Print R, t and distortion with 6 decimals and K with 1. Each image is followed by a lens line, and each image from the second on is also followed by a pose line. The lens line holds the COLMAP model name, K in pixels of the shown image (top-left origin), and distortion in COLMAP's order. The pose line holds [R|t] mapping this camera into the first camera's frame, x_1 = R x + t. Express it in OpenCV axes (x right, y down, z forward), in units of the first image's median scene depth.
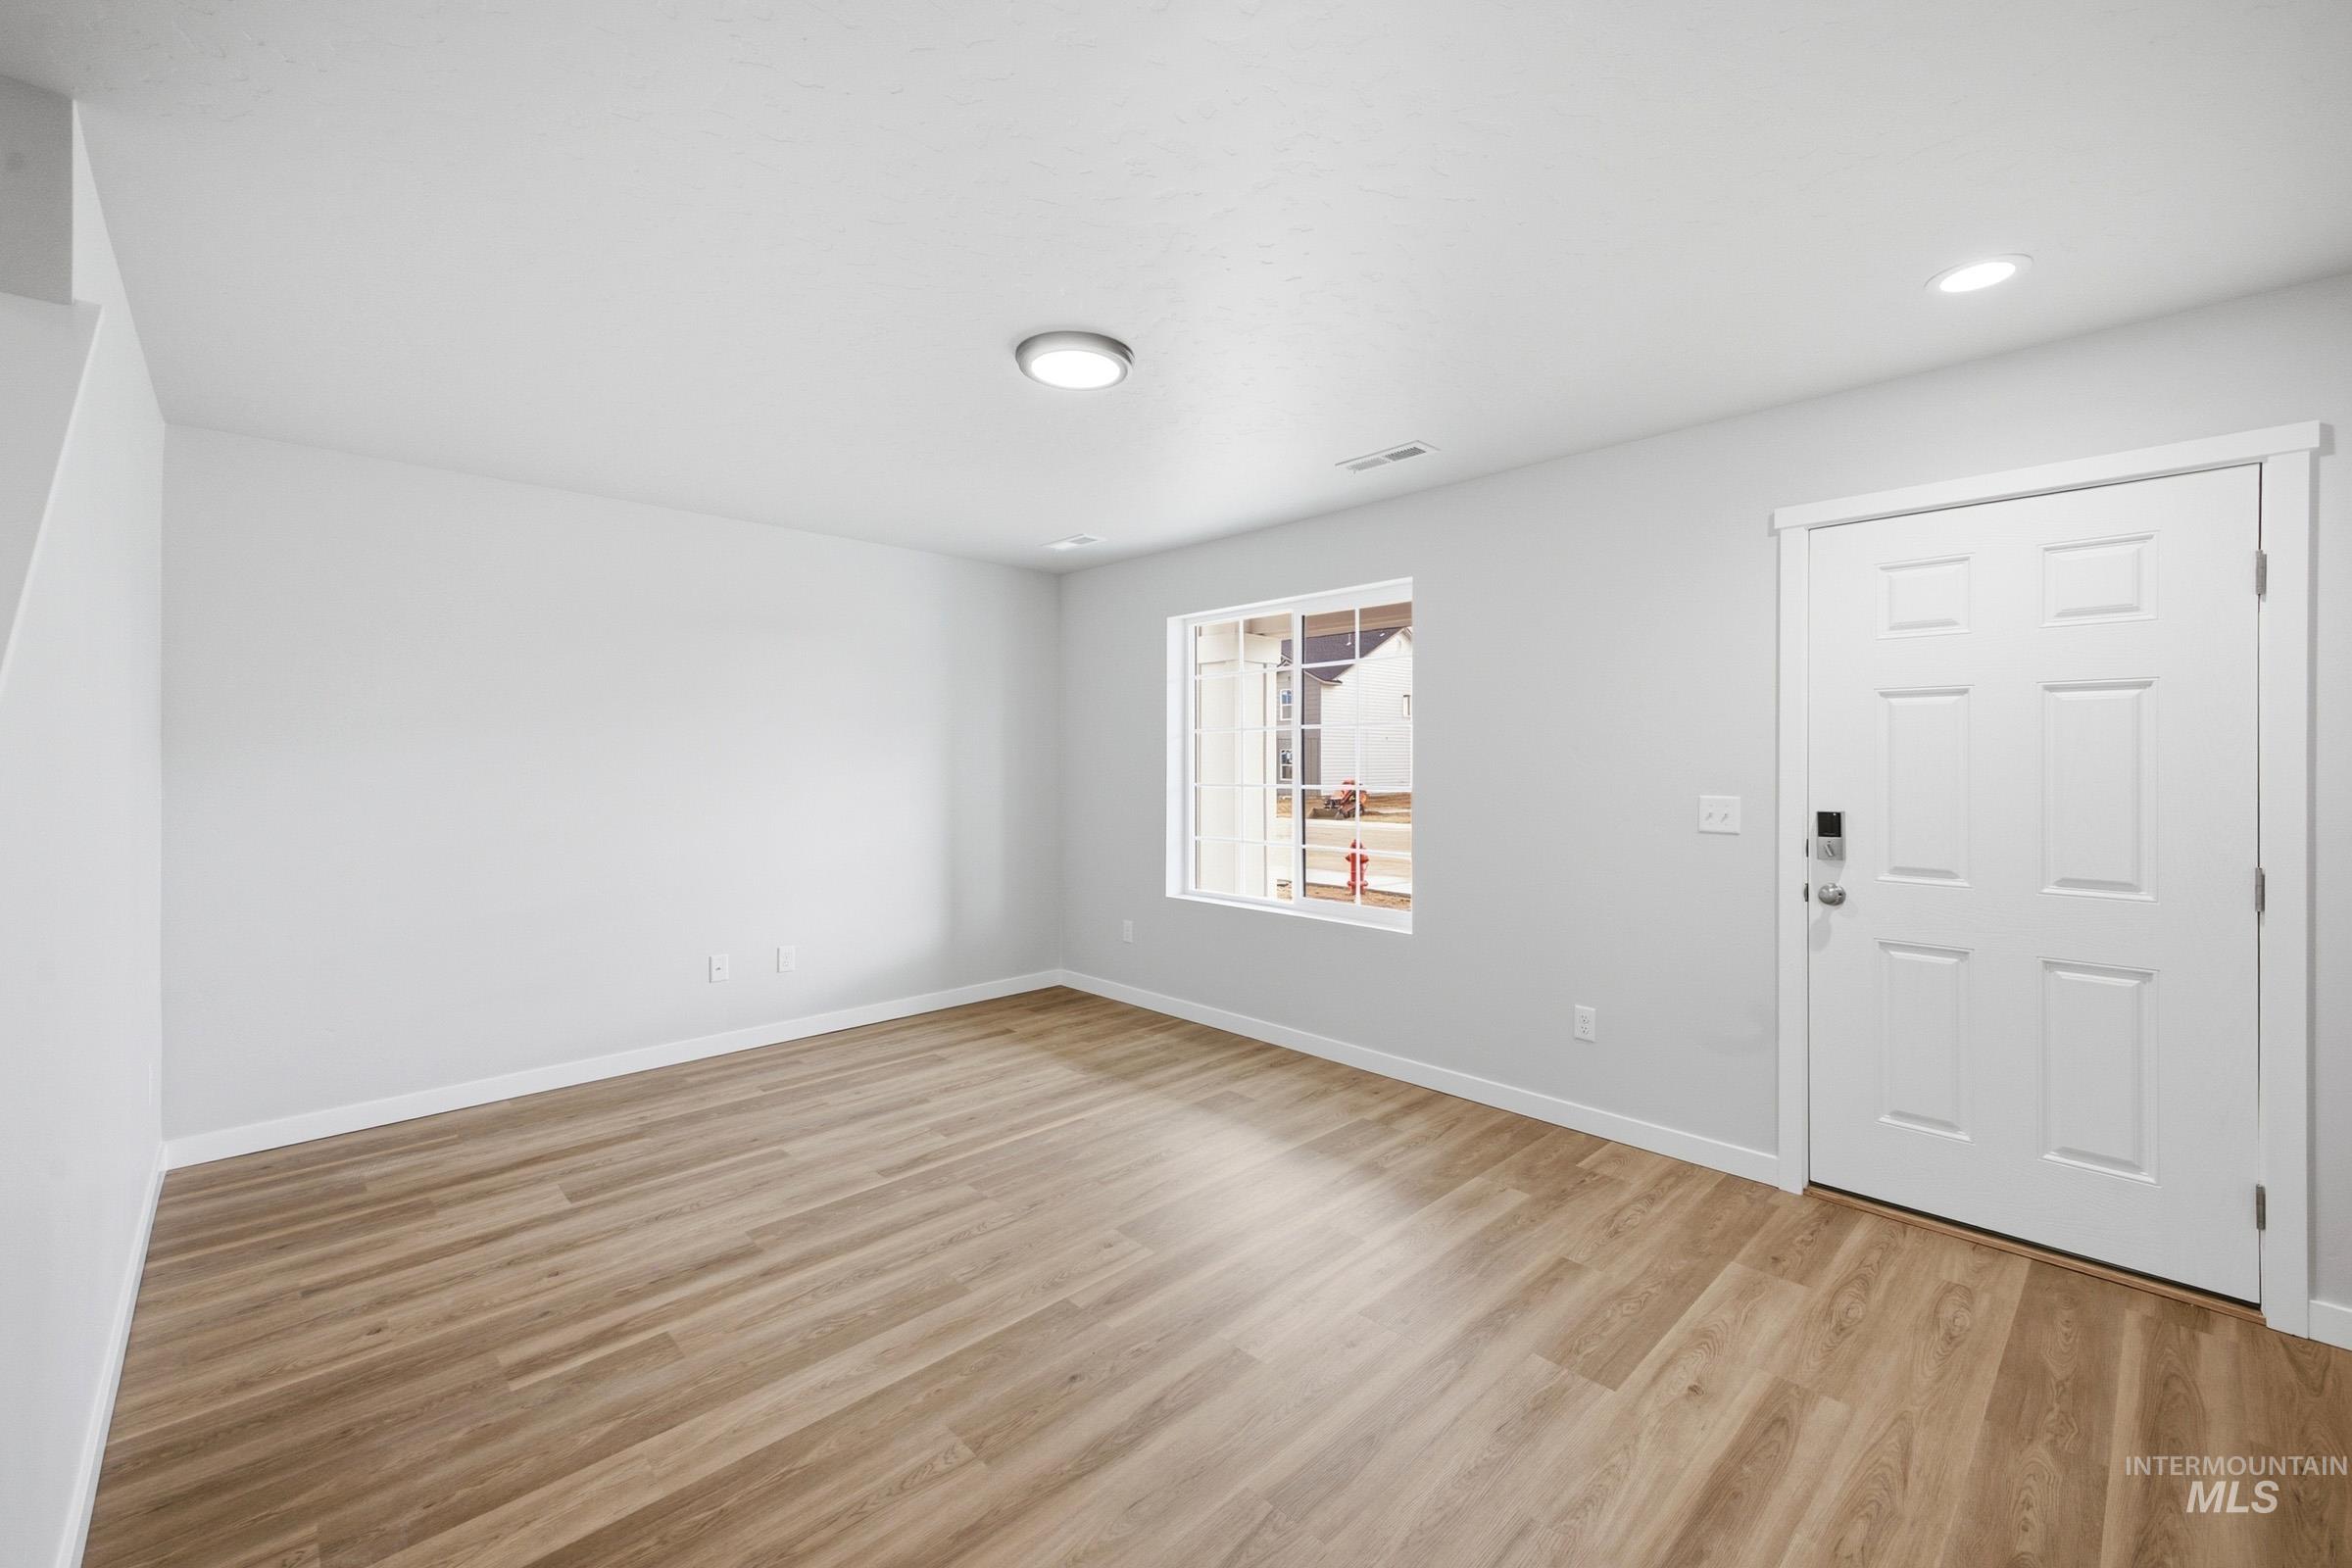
lens RADIAL K [[954.8, 0, 1171.1], [0, 954.8, 766.8], [0, 0, 1]] dist [0.001163, 0.000105]
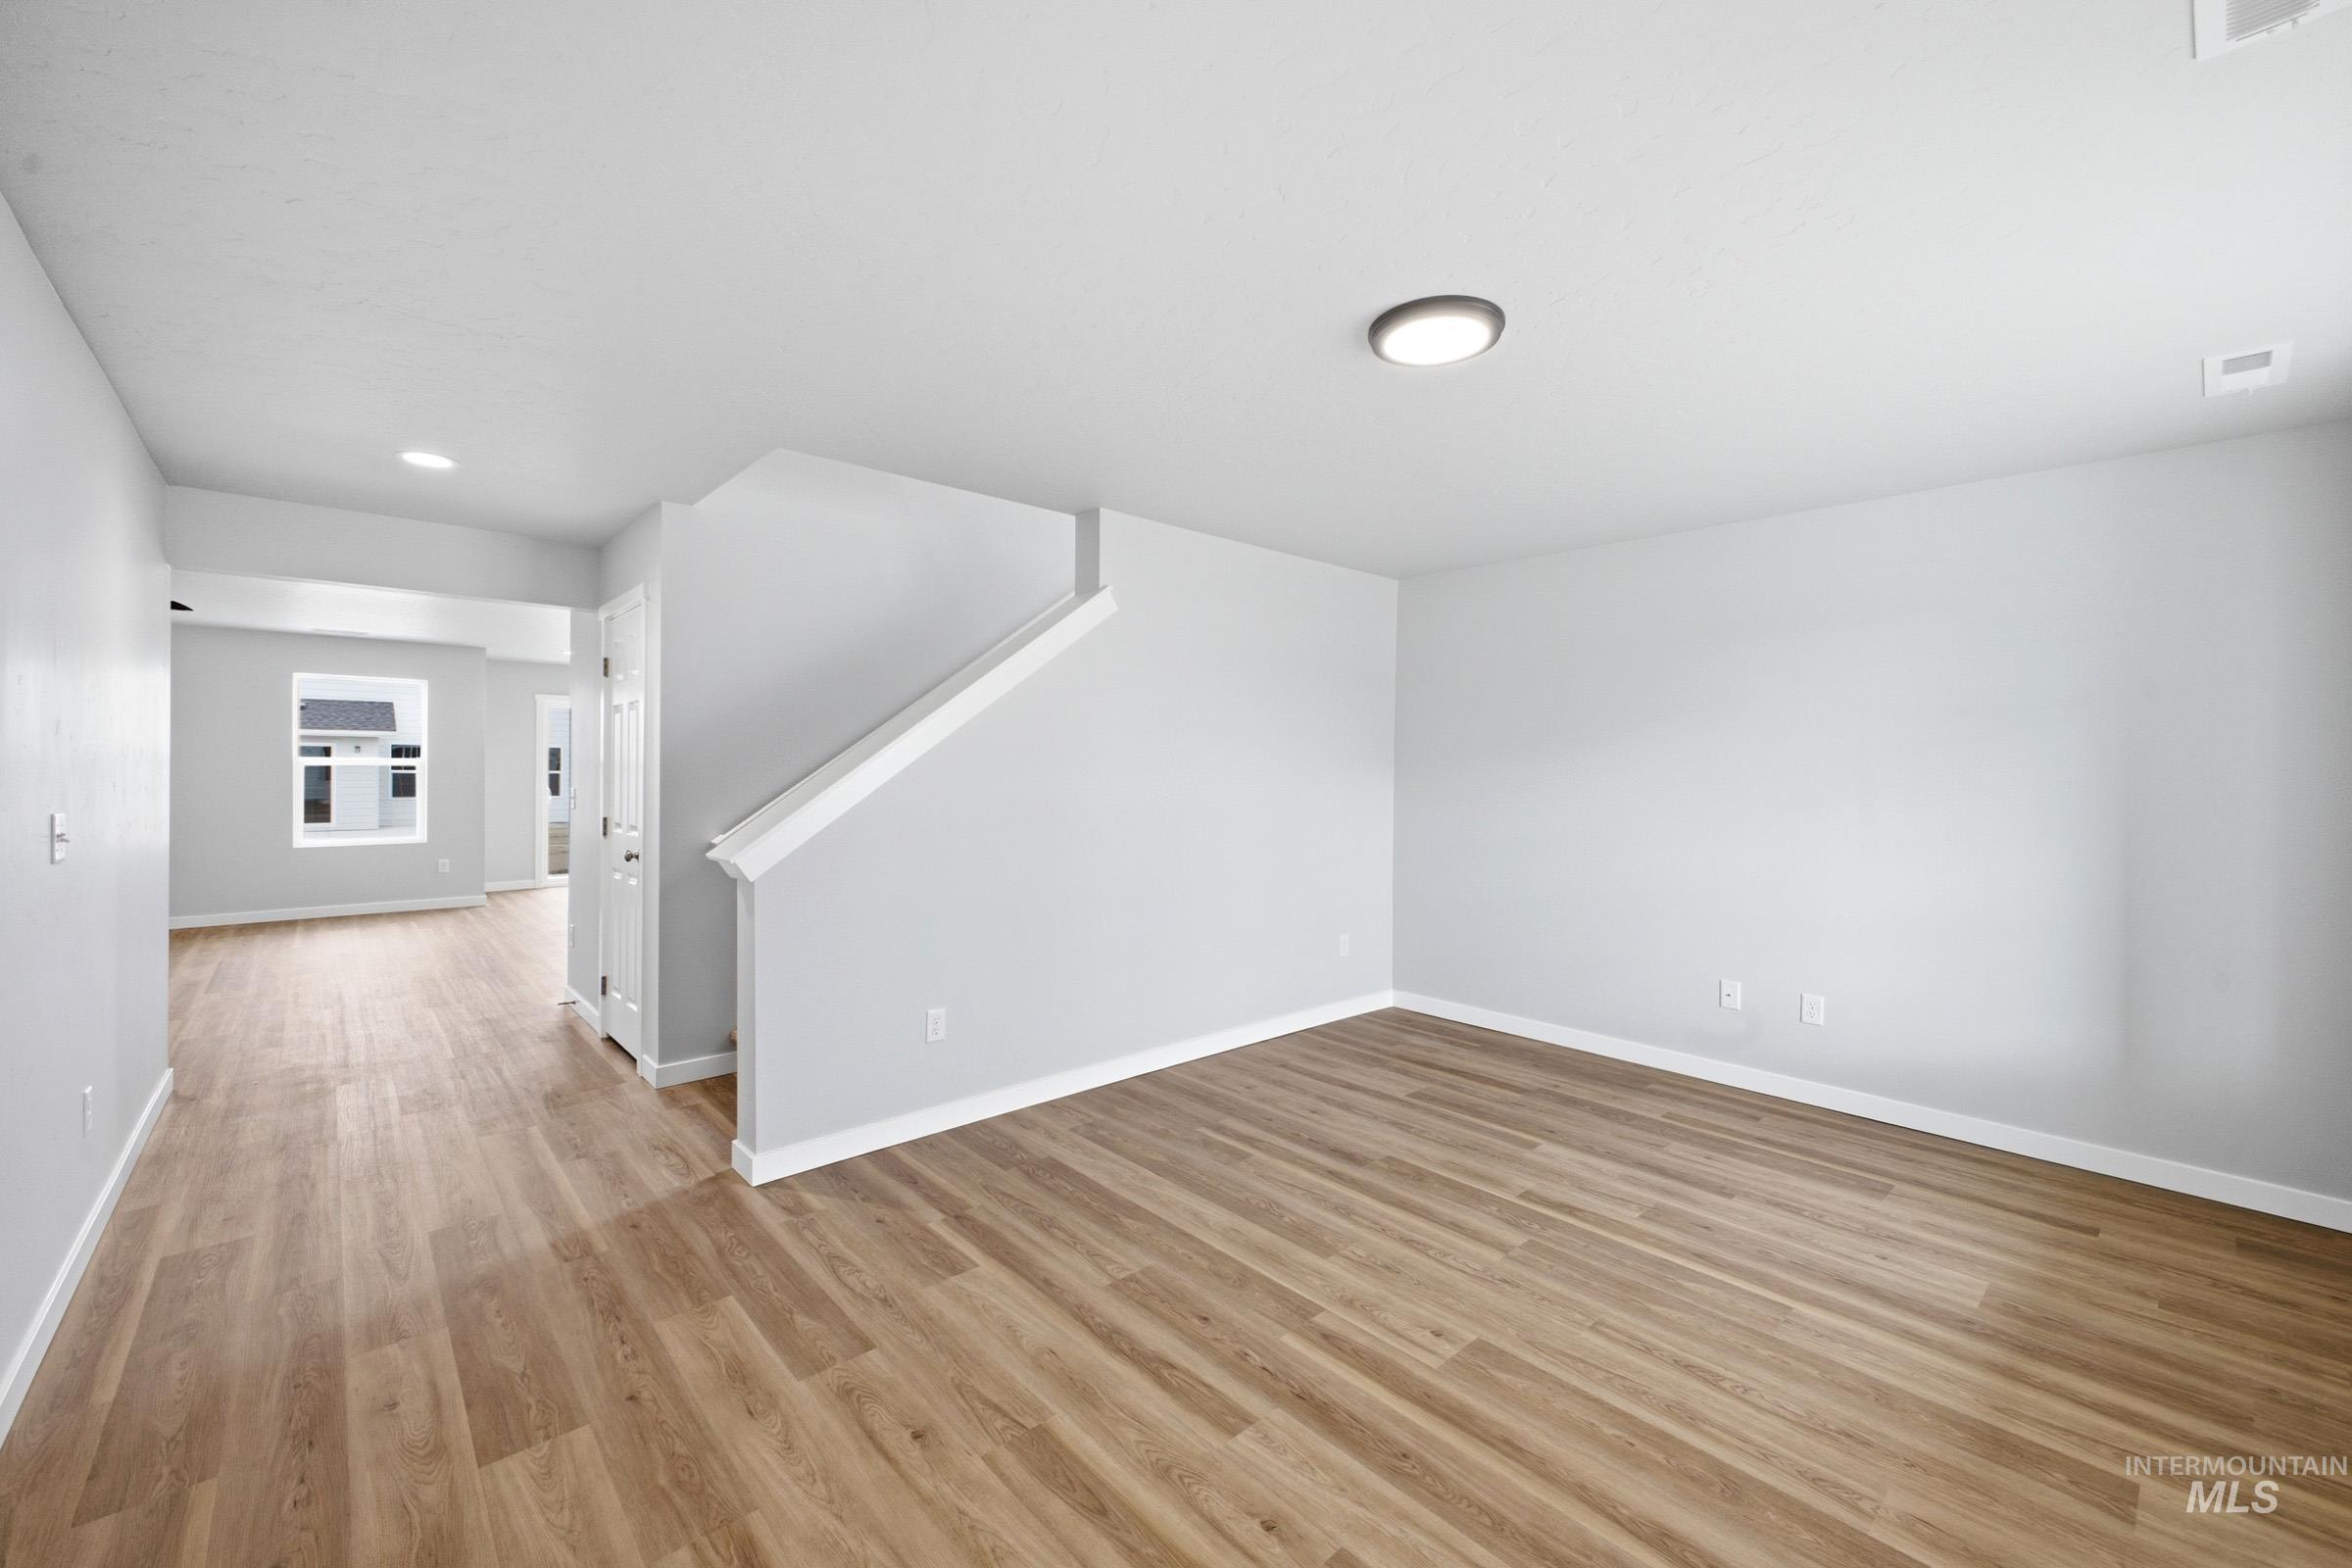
lens RADIAL K [[954.8, 0, 1171.1], [0, 954.8, 766.8], [0, 0, 1]] dist [0.001163, 0.000105]
pose [[-0.042902, 0.002580, -0.999076, 0.713263], [-0.023756, 0.999711, 0.003602, -0.003362], [0.998797, 0.023888, -0.042828, 0.703004]]
